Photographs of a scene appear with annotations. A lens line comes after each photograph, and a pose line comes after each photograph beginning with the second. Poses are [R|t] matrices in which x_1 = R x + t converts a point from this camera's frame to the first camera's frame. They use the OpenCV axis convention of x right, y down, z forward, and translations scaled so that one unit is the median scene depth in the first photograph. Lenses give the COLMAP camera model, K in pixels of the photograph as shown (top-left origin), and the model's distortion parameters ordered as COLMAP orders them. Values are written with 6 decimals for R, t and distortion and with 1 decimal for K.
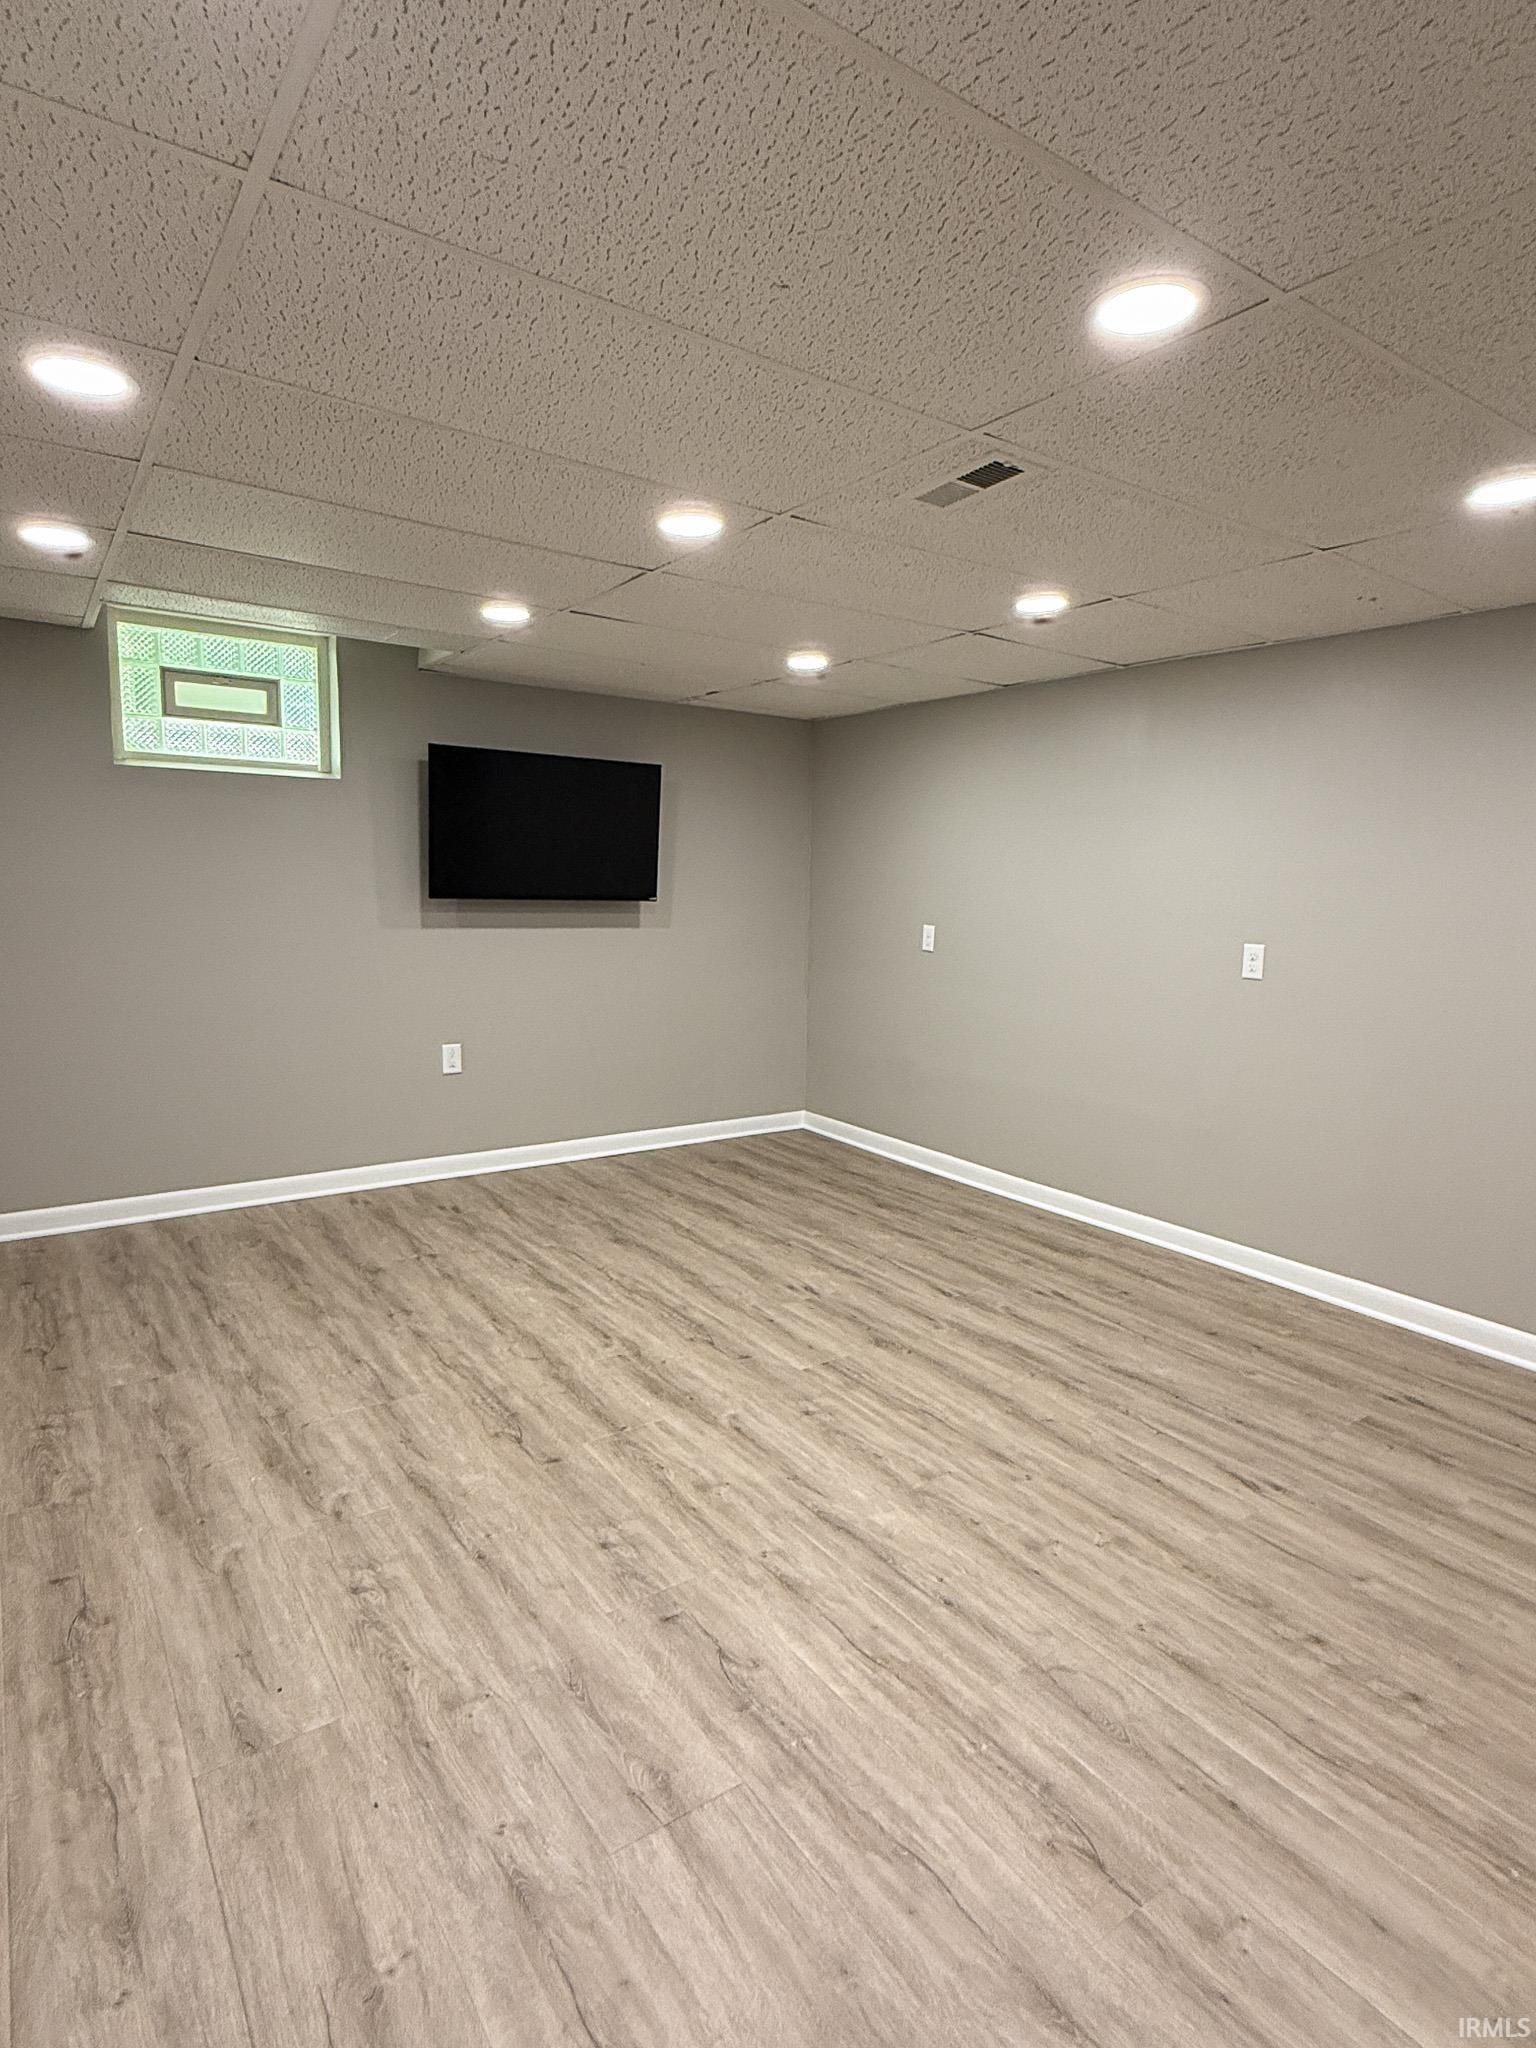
lens RADIAL K [[1086.9, 0, 767.7], [0, 1086.9, 1023.8], [0, 0, 1]] dist [0.000213, 0.000377]
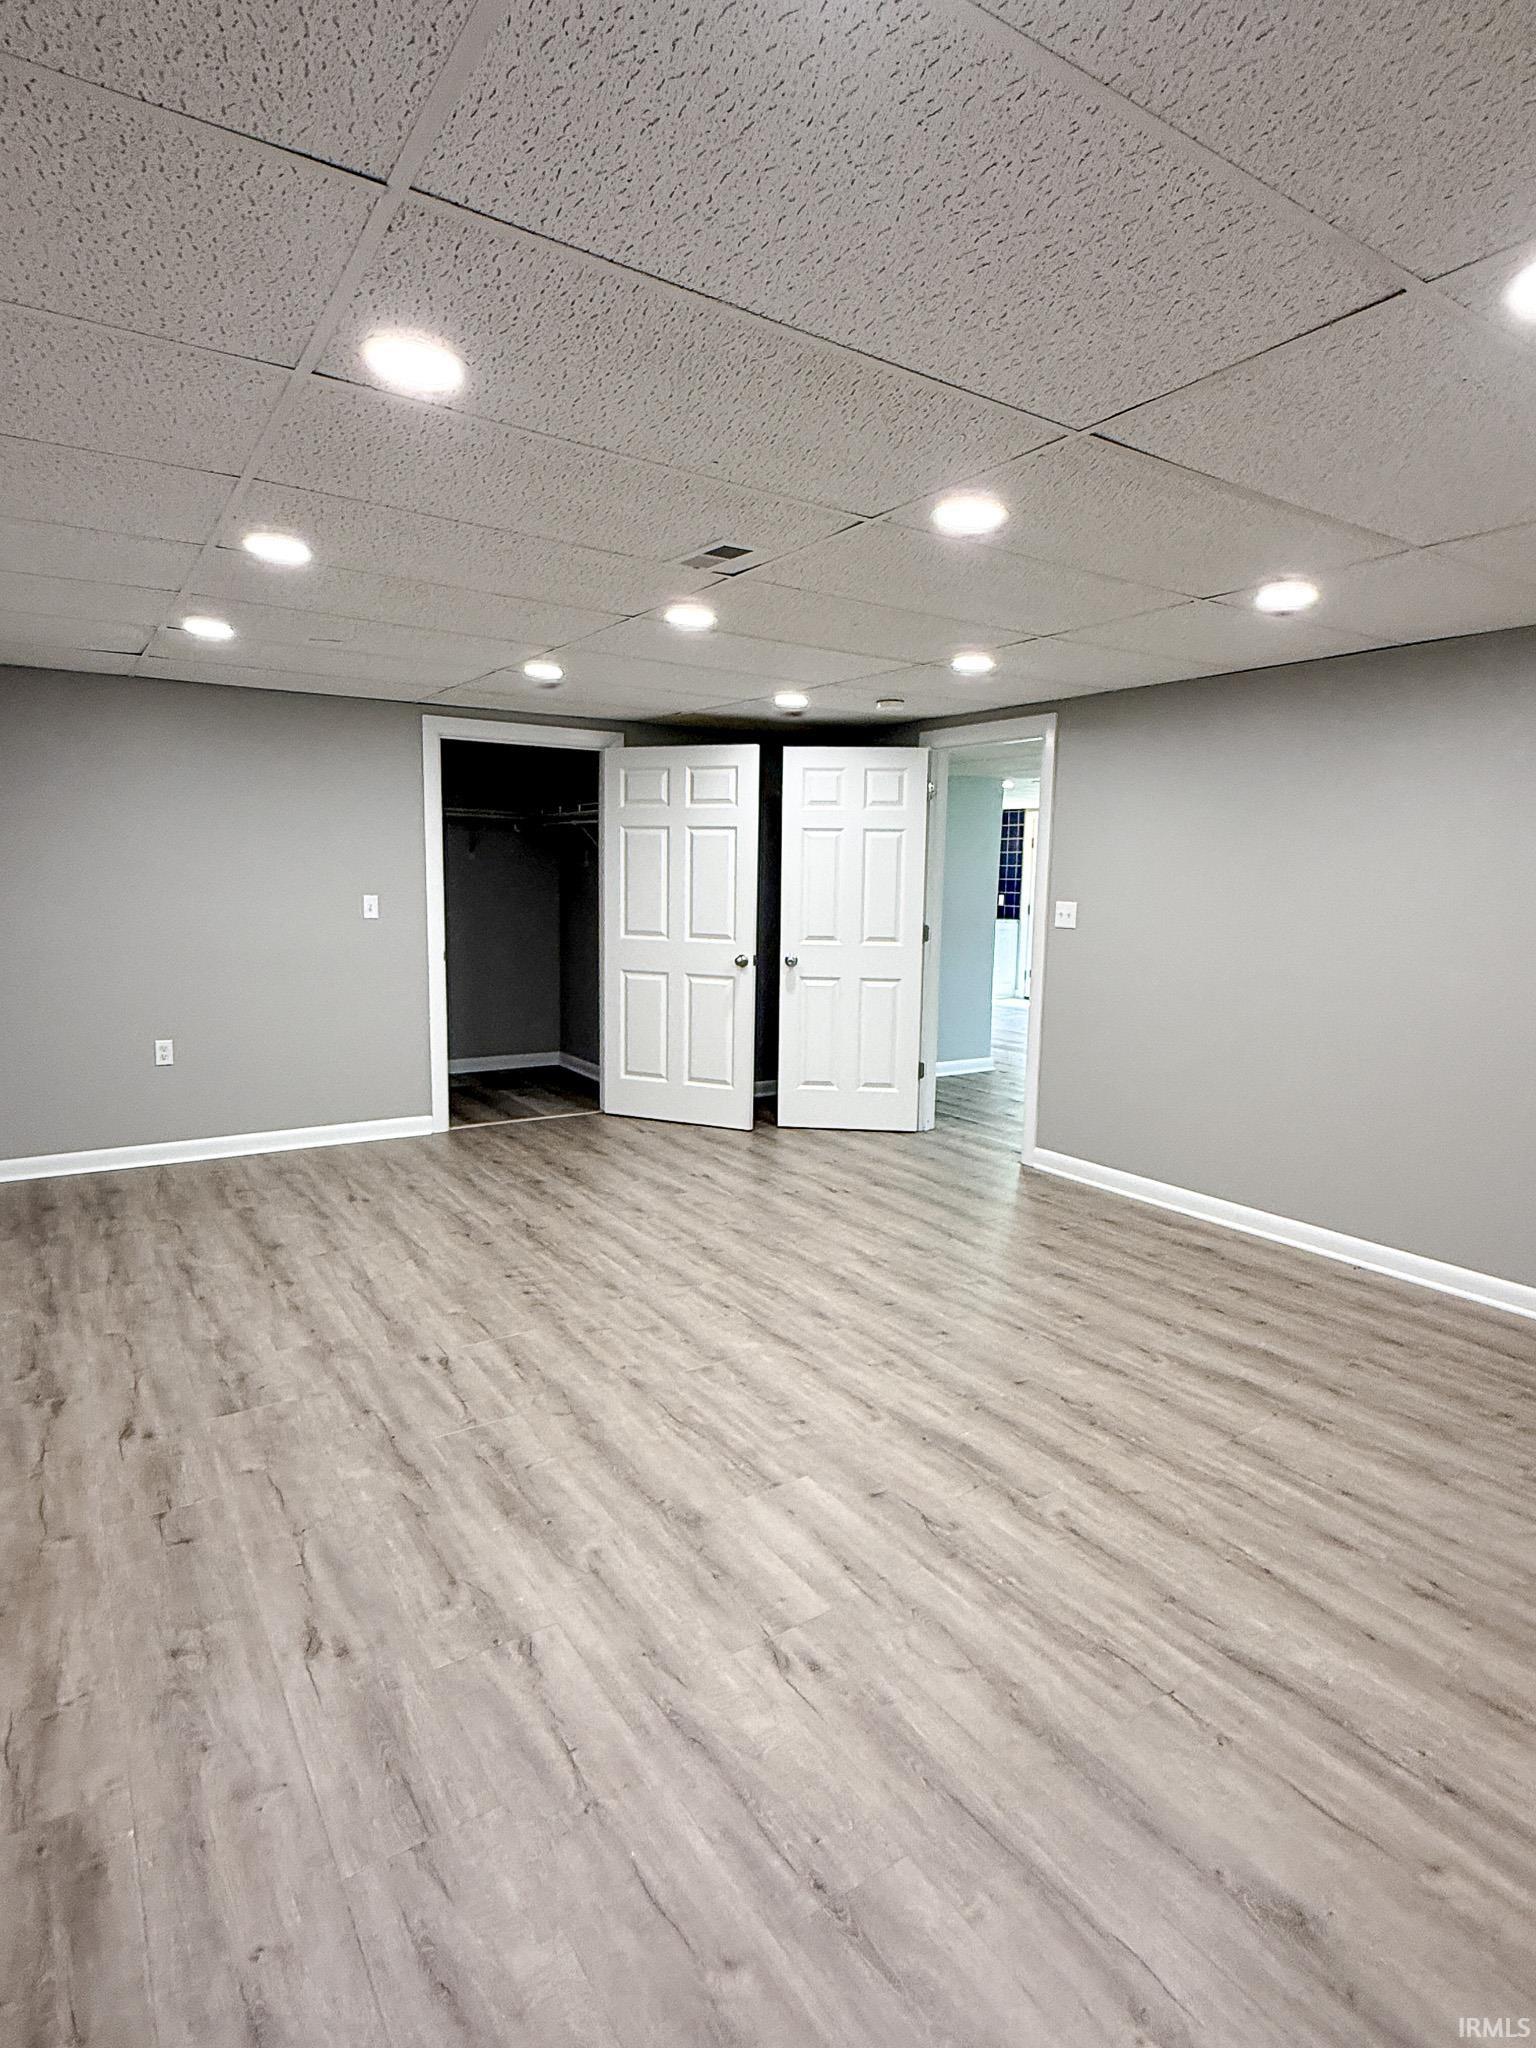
lens RADIAL K [[1086.9, 0, 768.3], [0, 1086.9, 1023.8], [0, 0, 1]] dist [0.000213, 0.000377]
pose [[-0.998734, -0.043870, 0.024593, 0.057402], [-0.035698, 0.962814, 0.267795, -0.251747], [-0.035427, 0.266578, -0.963162, 1.828781]]
